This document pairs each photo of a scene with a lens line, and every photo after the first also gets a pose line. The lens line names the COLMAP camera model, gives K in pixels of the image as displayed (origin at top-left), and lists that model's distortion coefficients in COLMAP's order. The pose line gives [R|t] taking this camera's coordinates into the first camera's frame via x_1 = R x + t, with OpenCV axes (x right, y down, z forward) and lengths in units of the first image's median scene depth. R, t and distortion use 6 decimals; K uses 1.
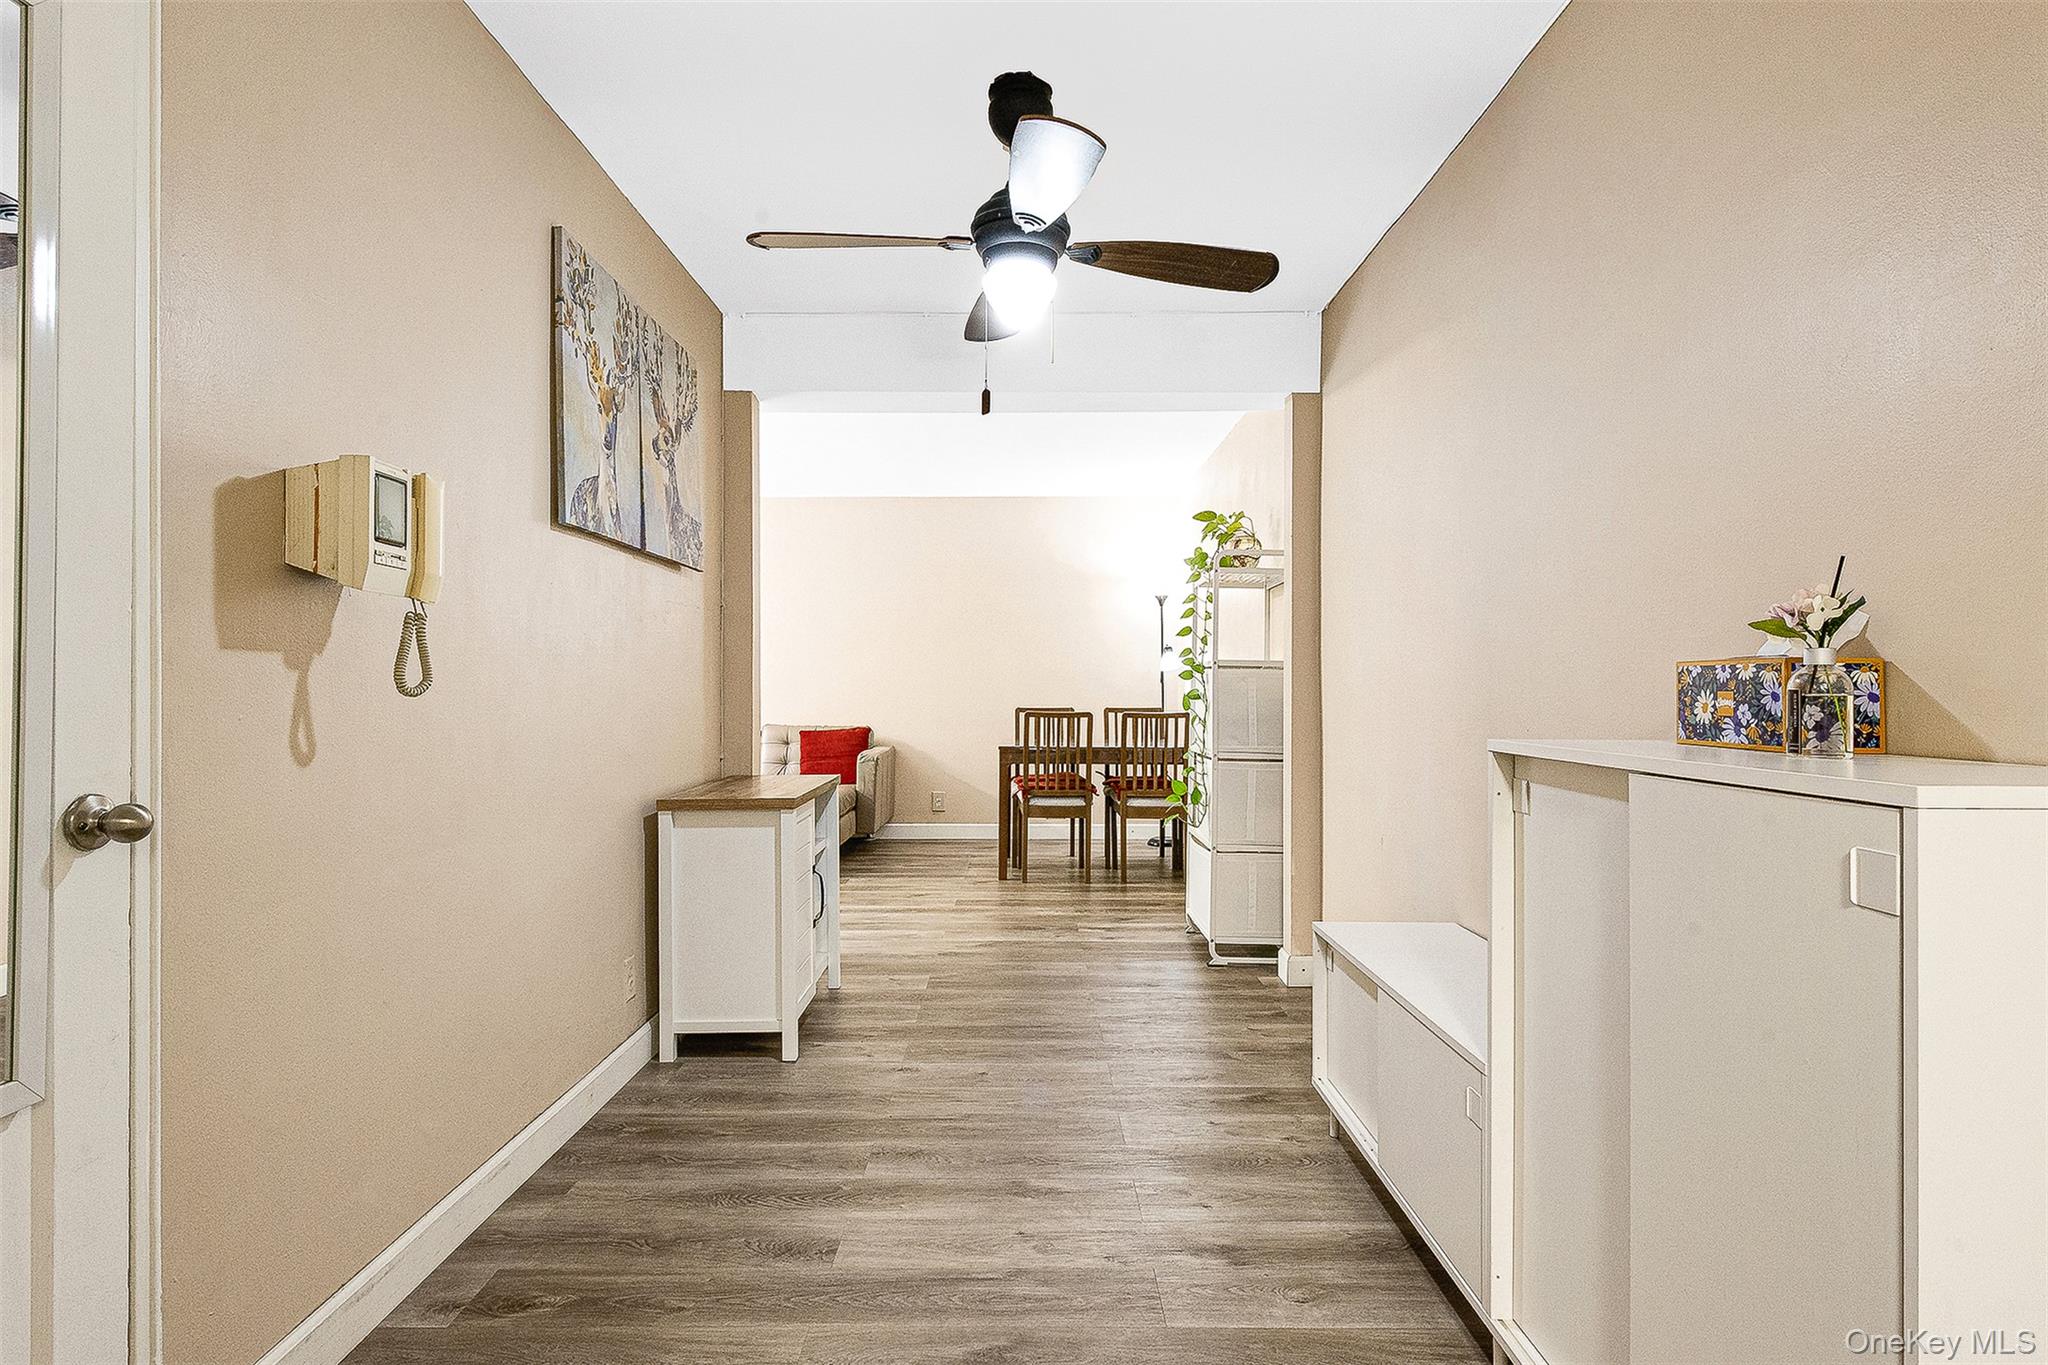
lens RADIAL K [[1081.8, 0, 1028.4], [0, 1081.8, 681.9], [0, 0, 1]] dist [-0.002020, -0.001112]
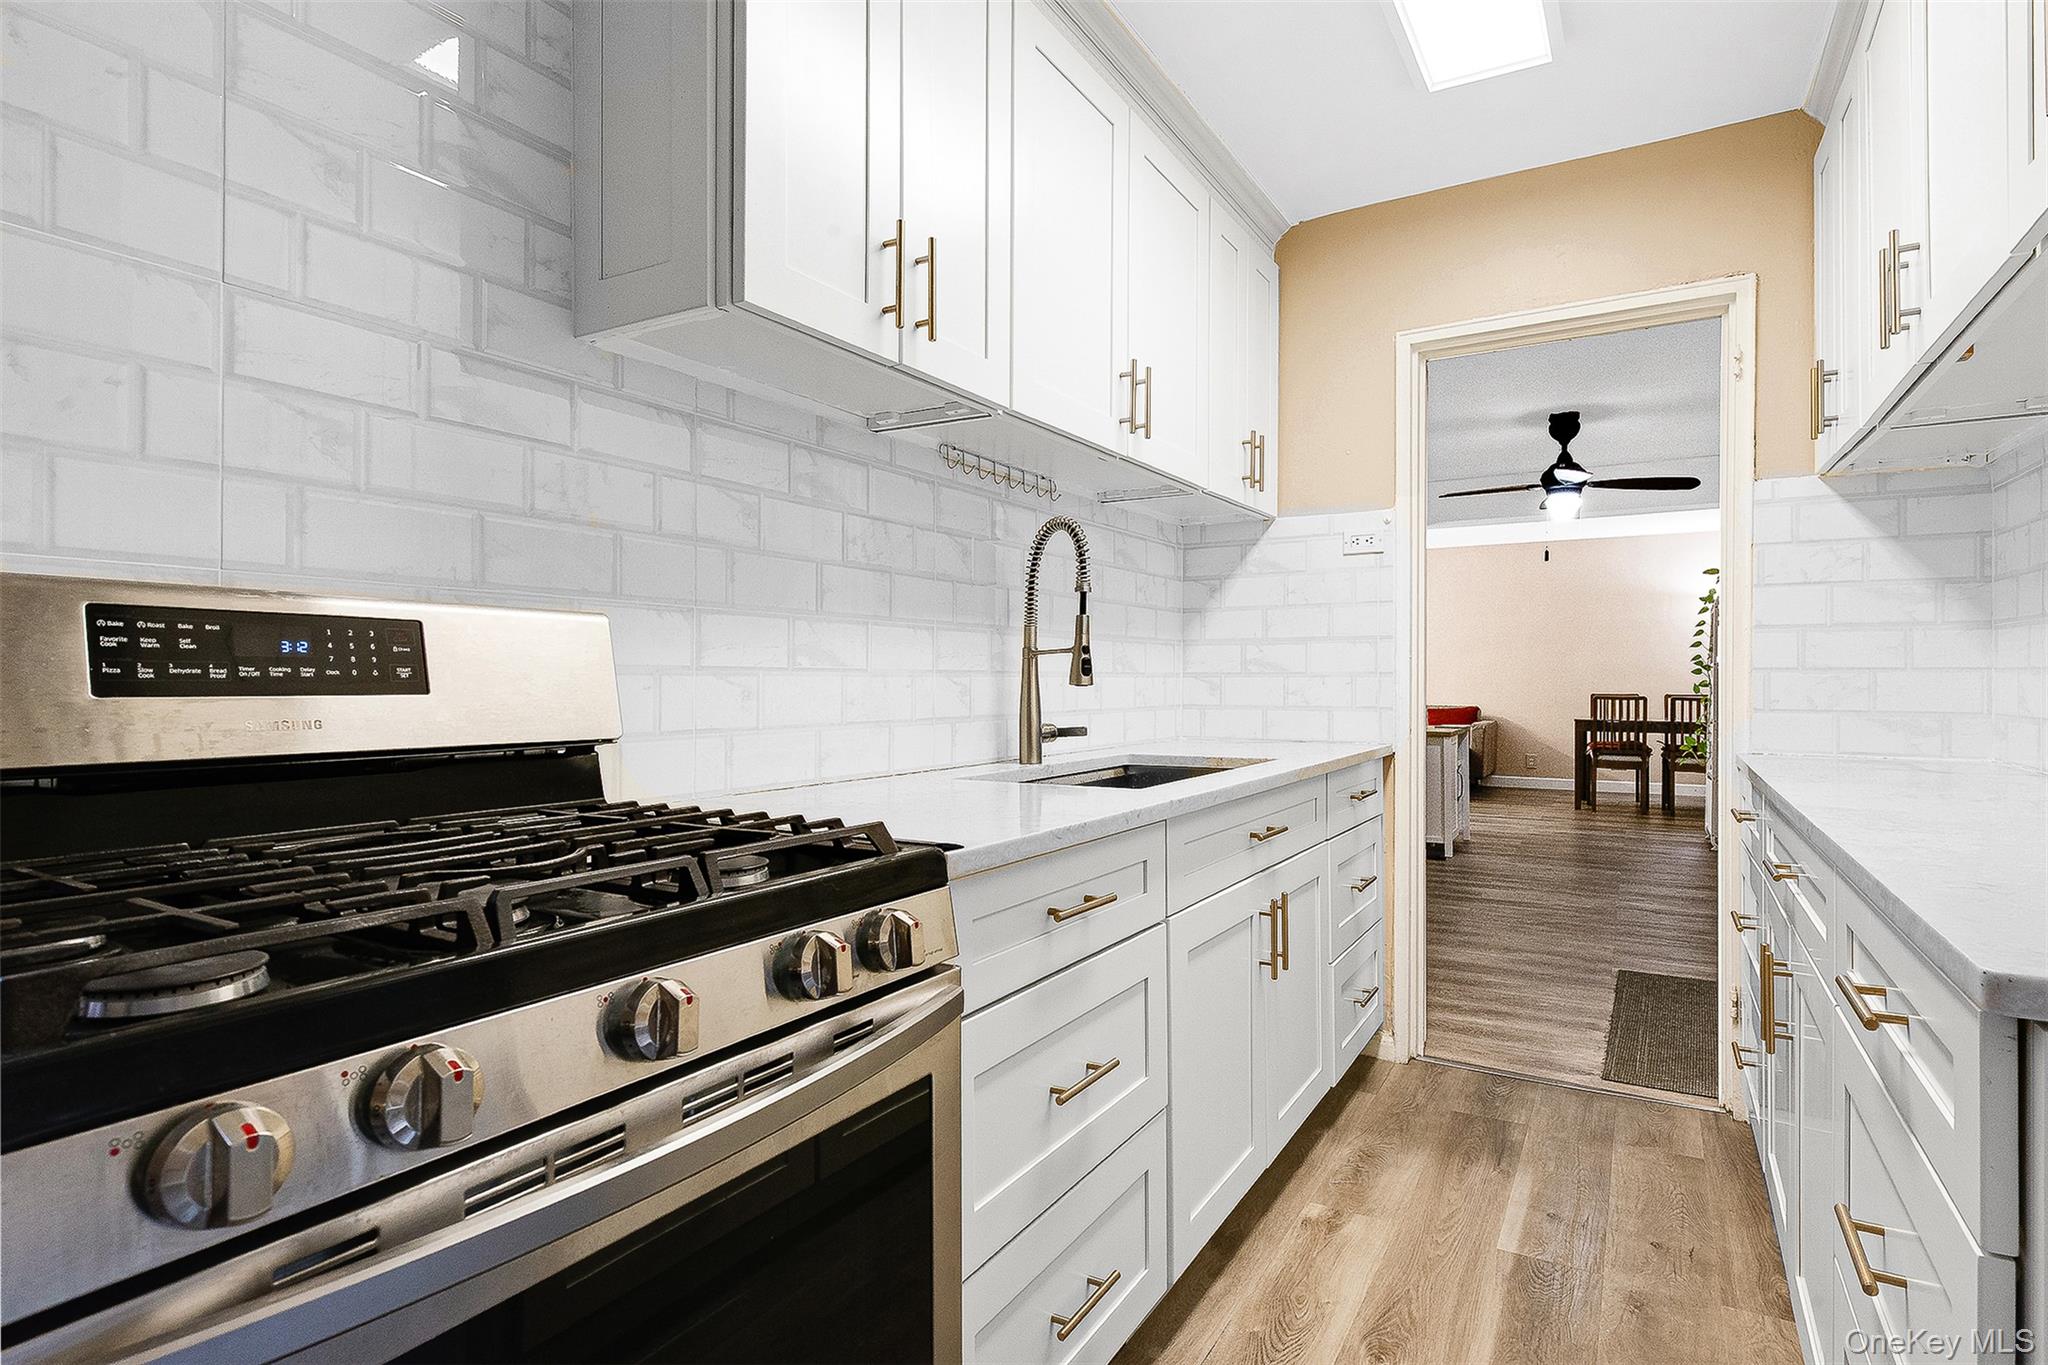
lens RADIAL K [[1081.8, 0, 1028.4], [0, 1081.8, 681.9], [0, 0, 1]] dist [-0.002020, -0.001112]
pose [[0.866754, 0.002636, -0.498729, 0.125546], [0.001346, 0.999970, 0.007624, -0.006335], [0.498735, -0.007279, 0.866724, -1.307545]]
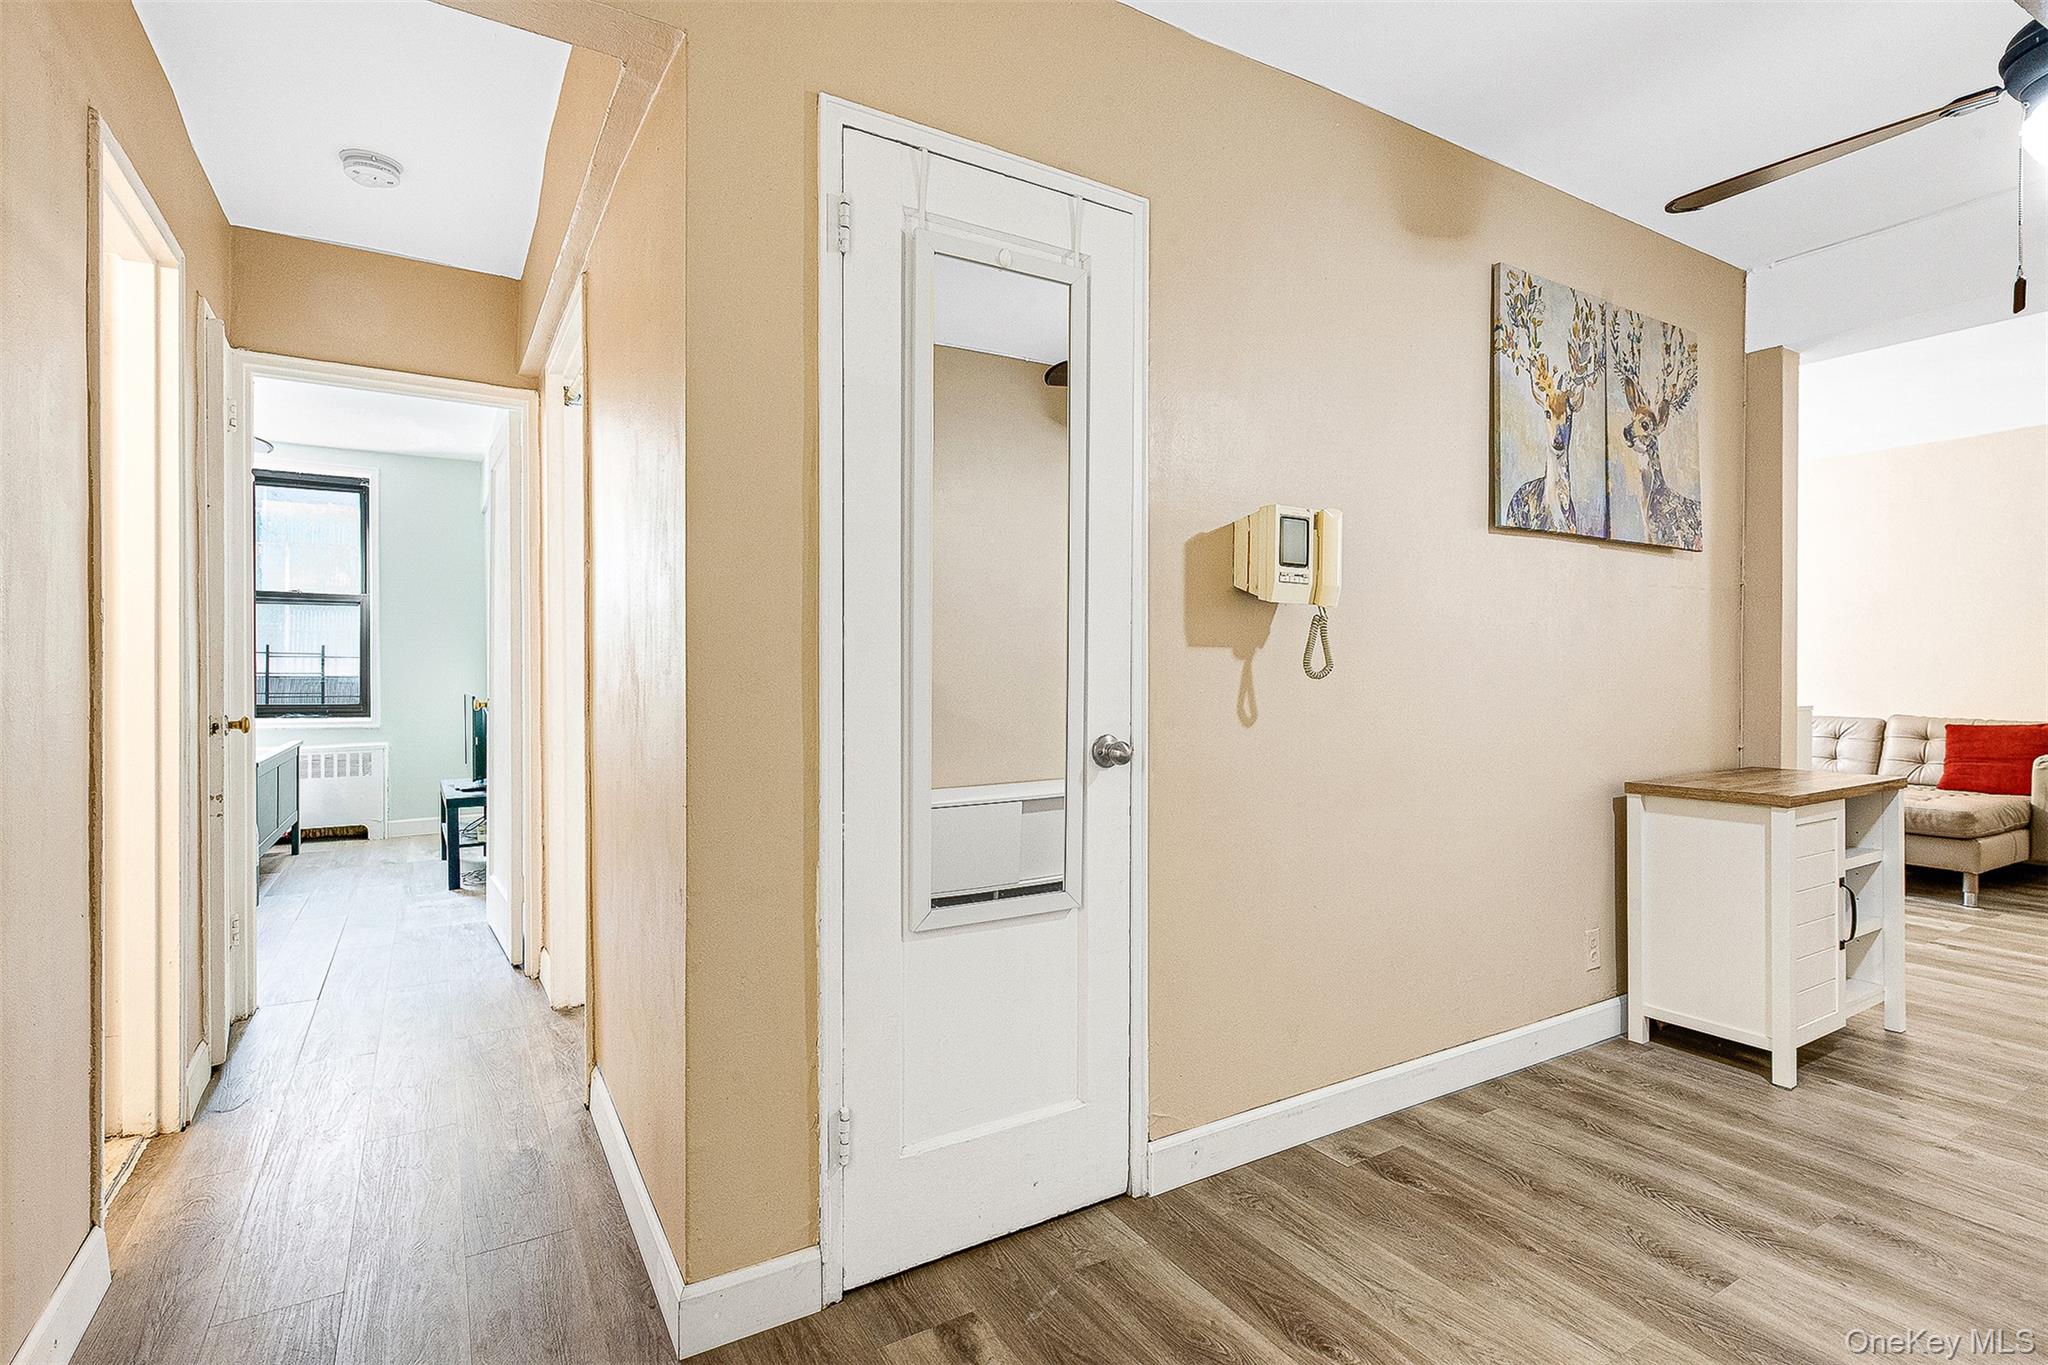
lens RADIAL K [[969.2, 0, 1020.5], [0, 969.2, 670.7], [0, 0, 1]] dist [0.002552, -0.000438]
pose [[0.512242, 0.001145, -0.858841, 0.153648], [0.003286, 0.999989, 0.003293, -0.000692], [0.858835, -0.004509, 0.512232, 0.042871]]
